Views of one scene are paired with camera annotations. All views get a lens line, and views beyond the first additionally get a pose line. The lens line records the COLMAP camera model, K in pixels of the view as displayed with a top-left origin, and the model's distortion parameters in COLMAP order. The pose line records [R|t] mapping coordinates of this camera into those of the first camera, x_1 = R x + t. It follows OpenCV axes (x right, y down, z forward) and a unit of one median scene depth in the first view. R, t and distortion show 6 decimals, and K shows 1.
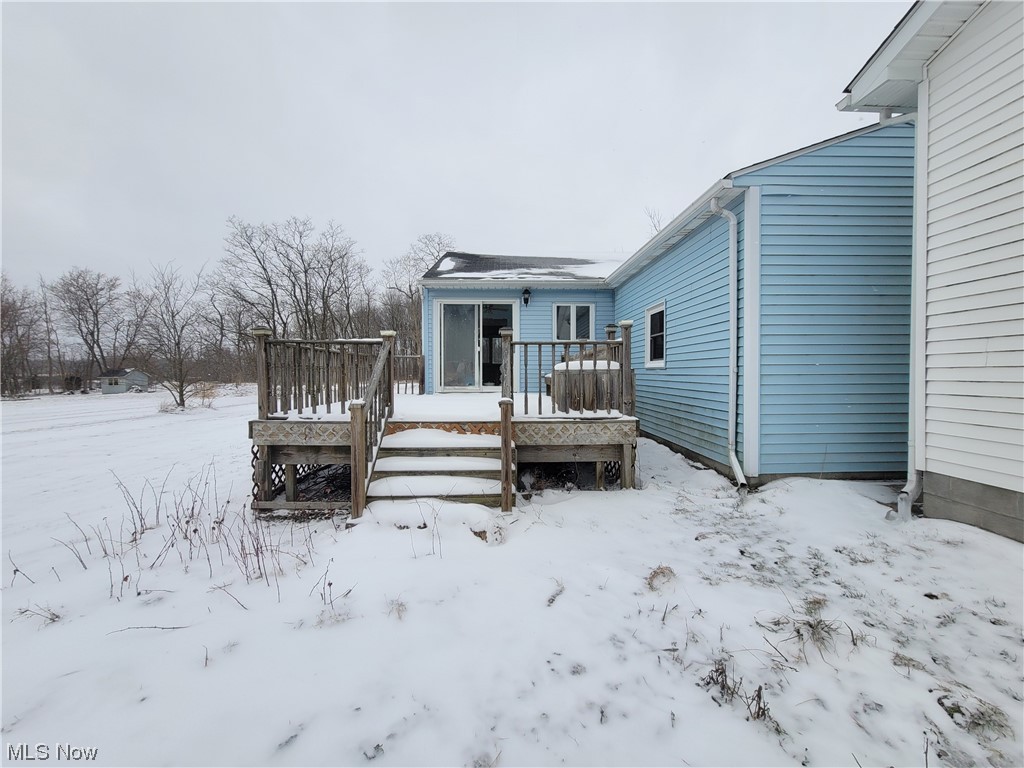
lens RADIAL K [[415.9, 0, 513.1], [0, 415.9, 382.4], [0, 0, 1]] dist [-0.001178, 0.000146]
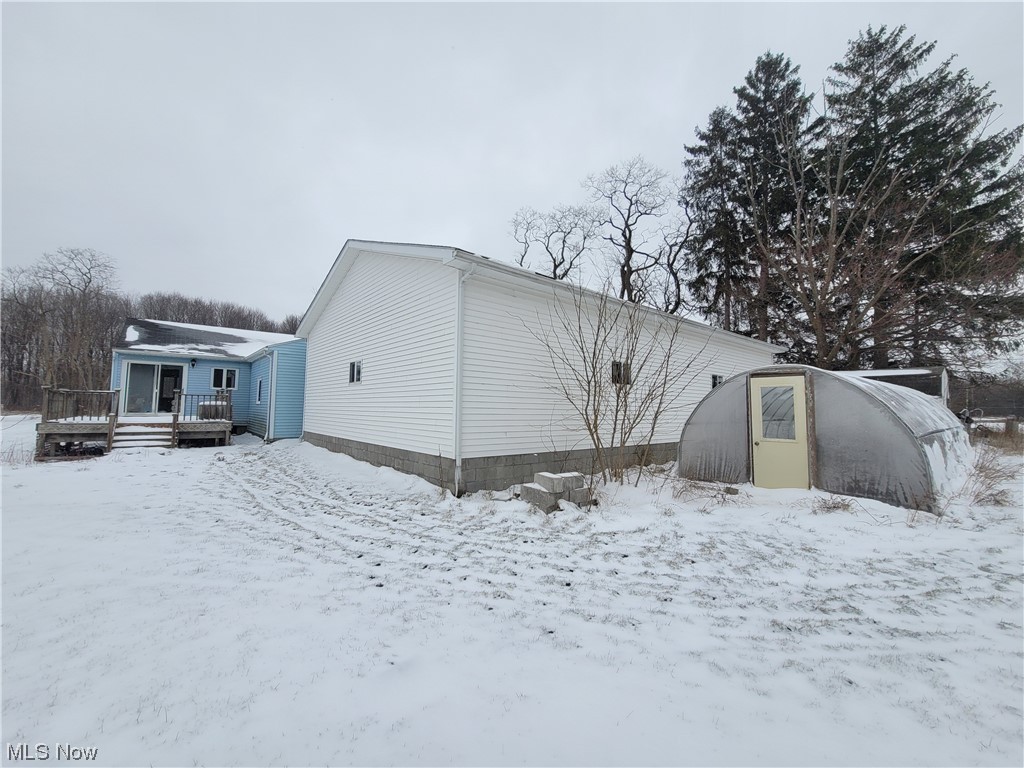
lens RADIAL K [[415.9, 0, 504.8], [0, 415.9, 382.4], [0, 0, 1]] dist [-0.001178, 0.000146]
pose [[0.794960, 0.053413, 0.604306, 0.041533], [-0.001190, 0.996252, -0.086491, 0.060671], [-0.606661, 0.068037, 0.792044, -2.430464]]
